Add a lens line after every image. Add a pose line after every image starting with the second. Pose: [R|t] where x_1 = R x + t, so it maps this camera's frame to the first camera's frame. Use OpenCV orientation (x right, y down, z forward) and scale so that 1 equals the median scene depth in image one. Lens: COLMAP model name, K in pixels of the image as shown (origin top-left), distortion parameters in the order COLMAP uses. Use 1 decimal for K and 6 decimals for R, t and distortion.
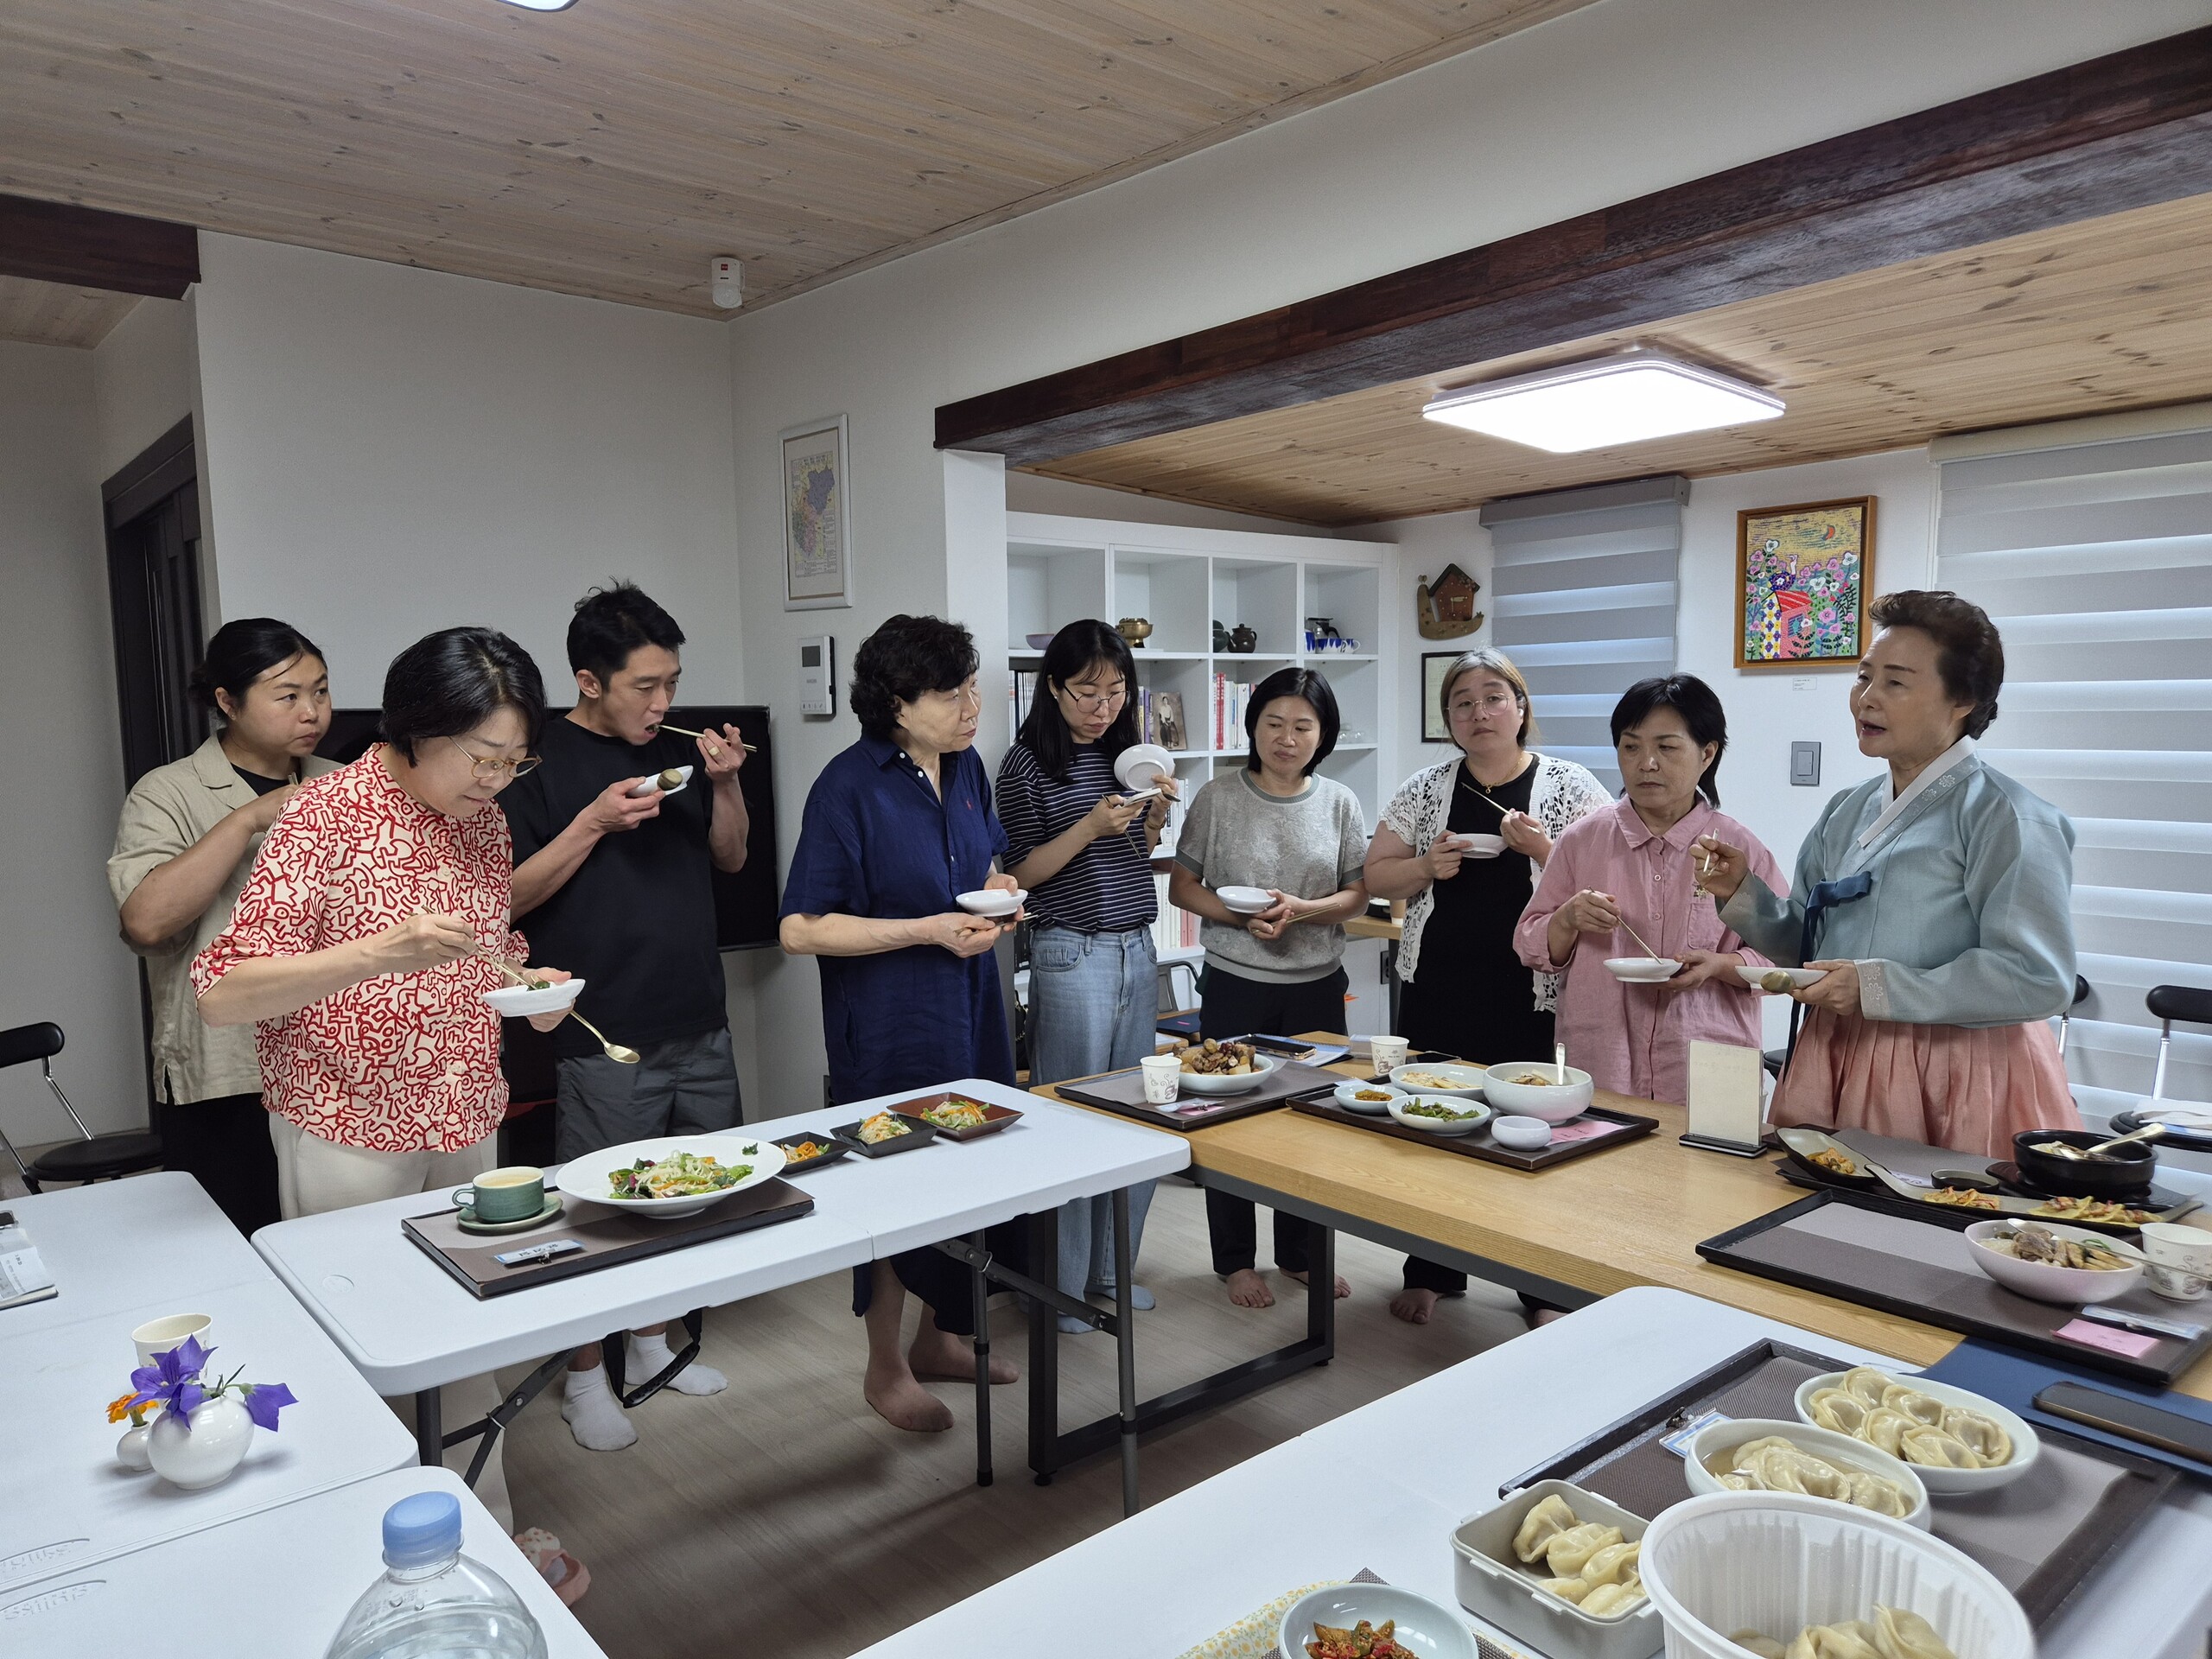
lens RADIAL K [[1501.0, 0, 1118.5], [0, 1501.0, 835.7], [0, 0, 1]] dist [0.079548, -0.073600]
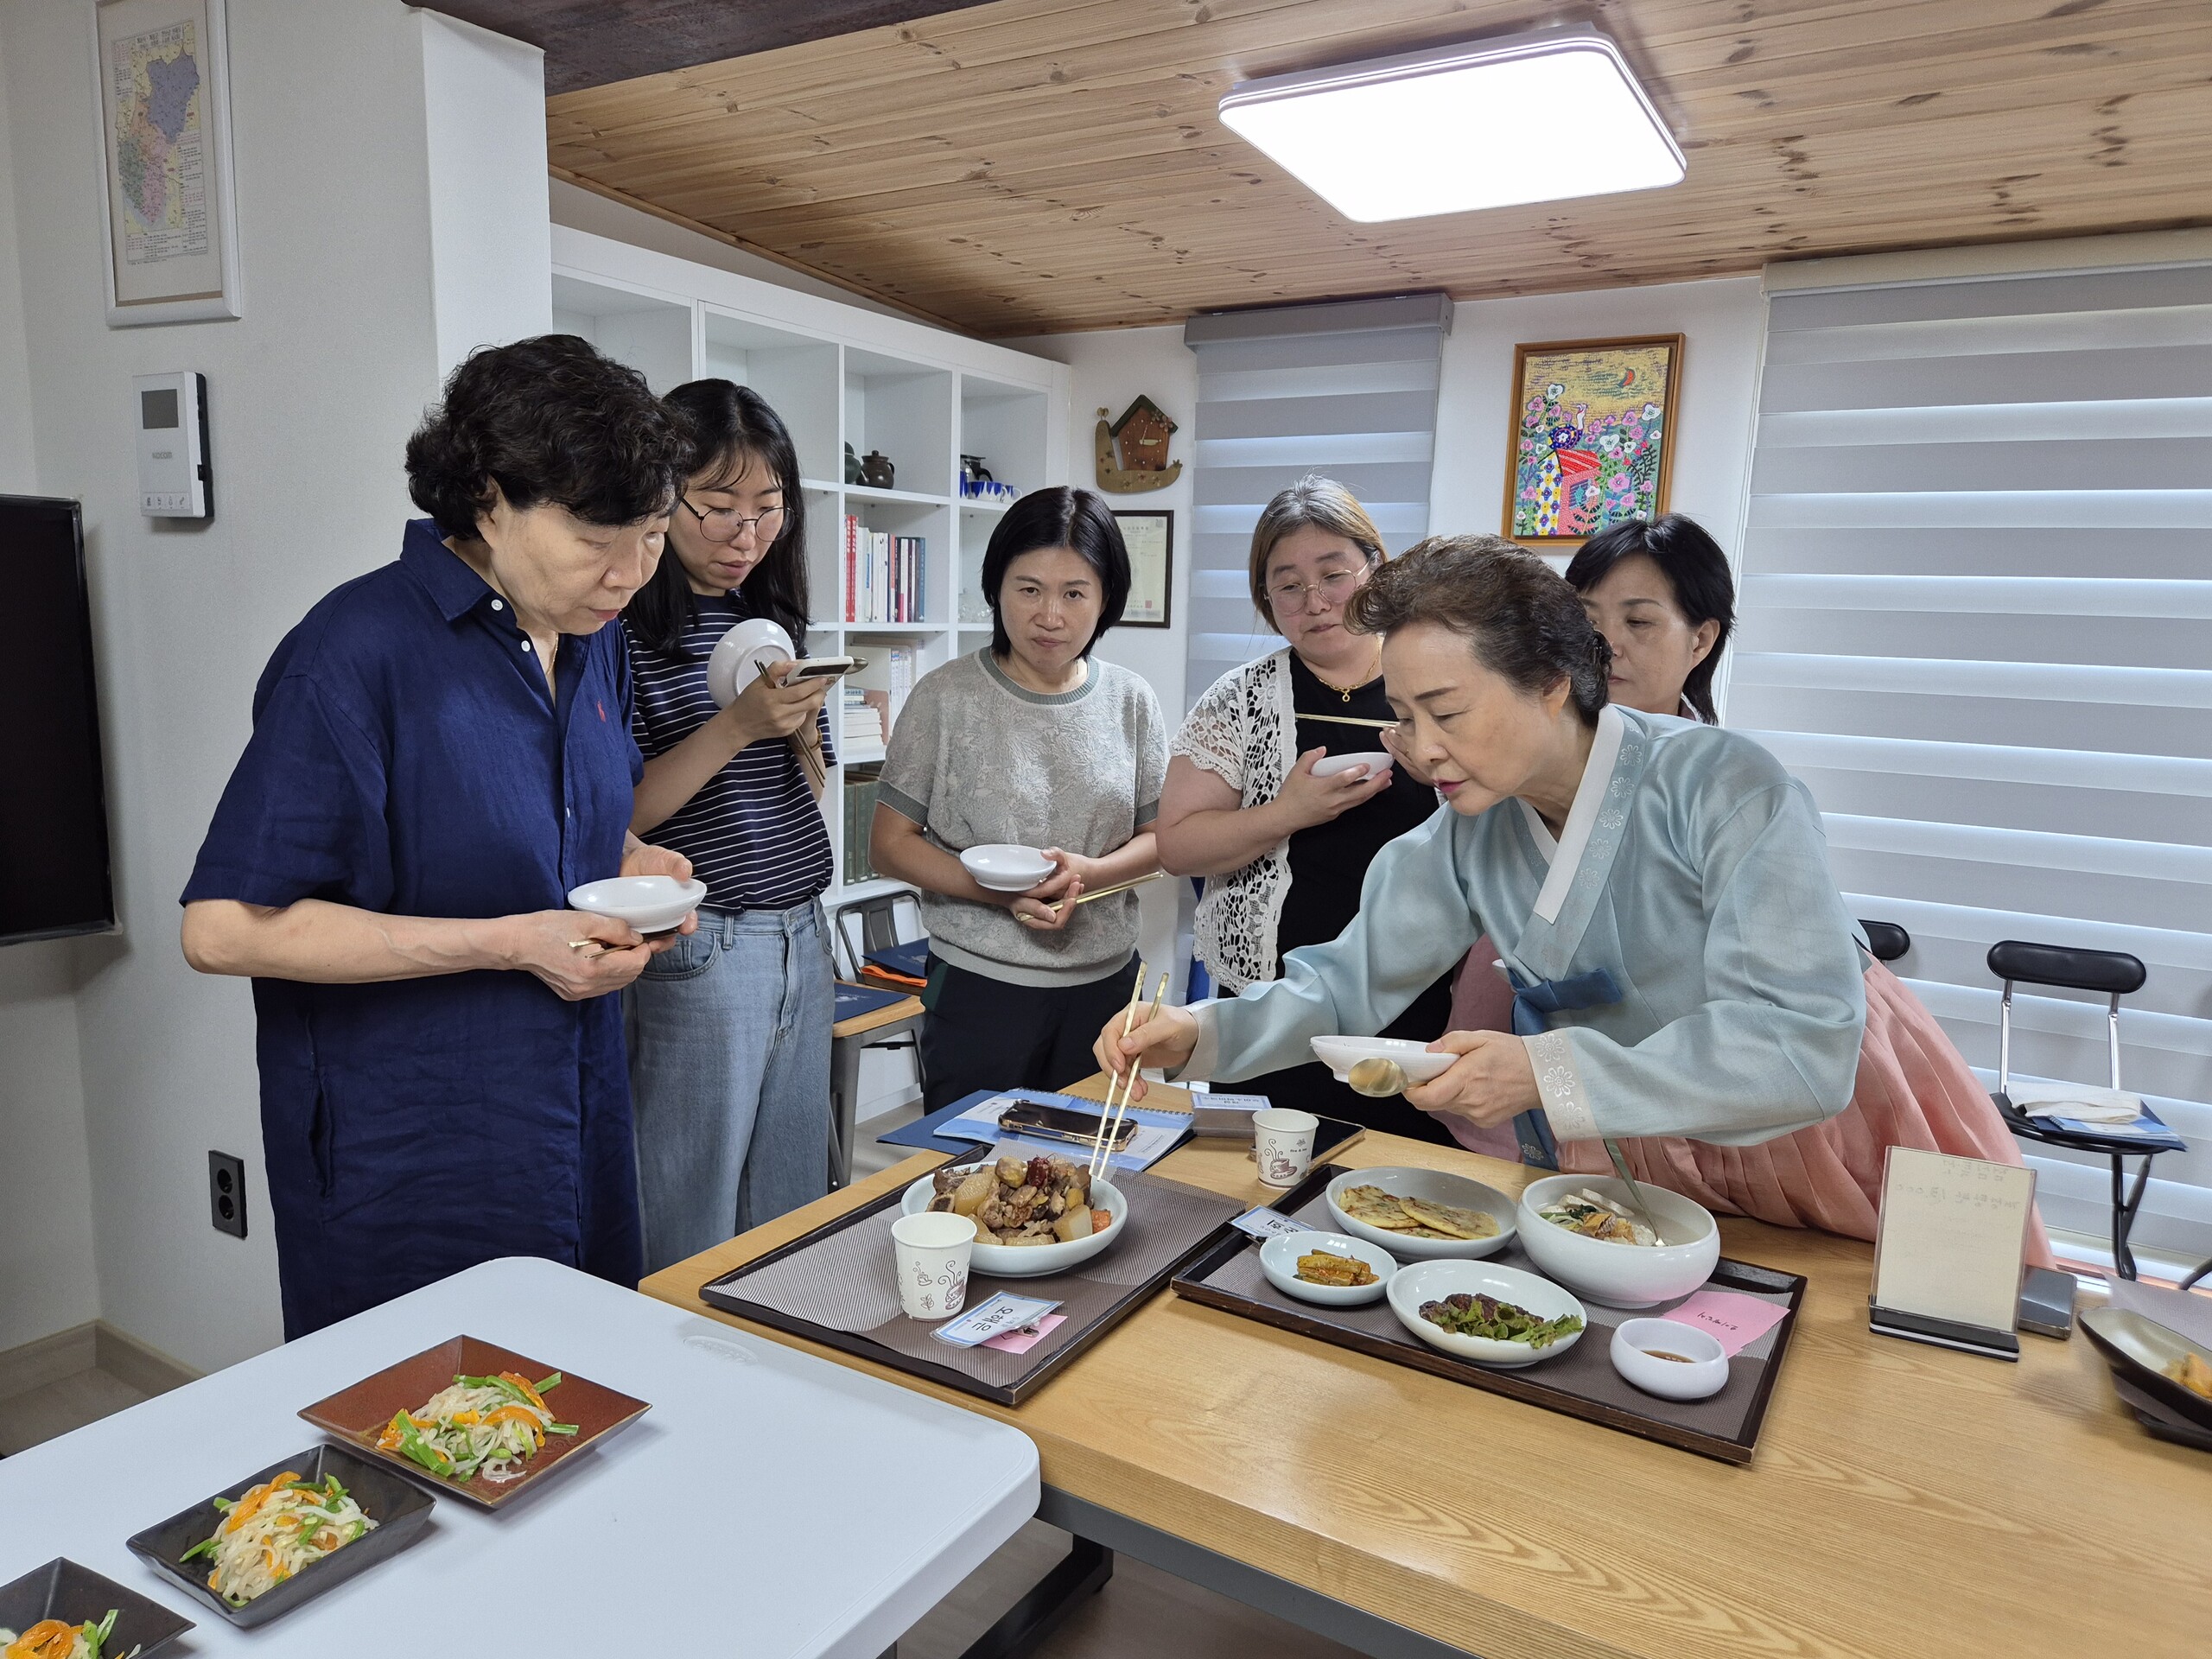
lens RADIAL K [[1501.0, 0, 1118.5], [0, 1501.0, 835.7], [0, 0, 1]] dist [0.079548, -0.073600]
pose [[0.951612, -0.004003, 0.307276, -0.038071], [-0.017776, 0.997524, 0.068046, -0.007429], [-0.306788, -0.070215, 0.949184, 0.303693]]
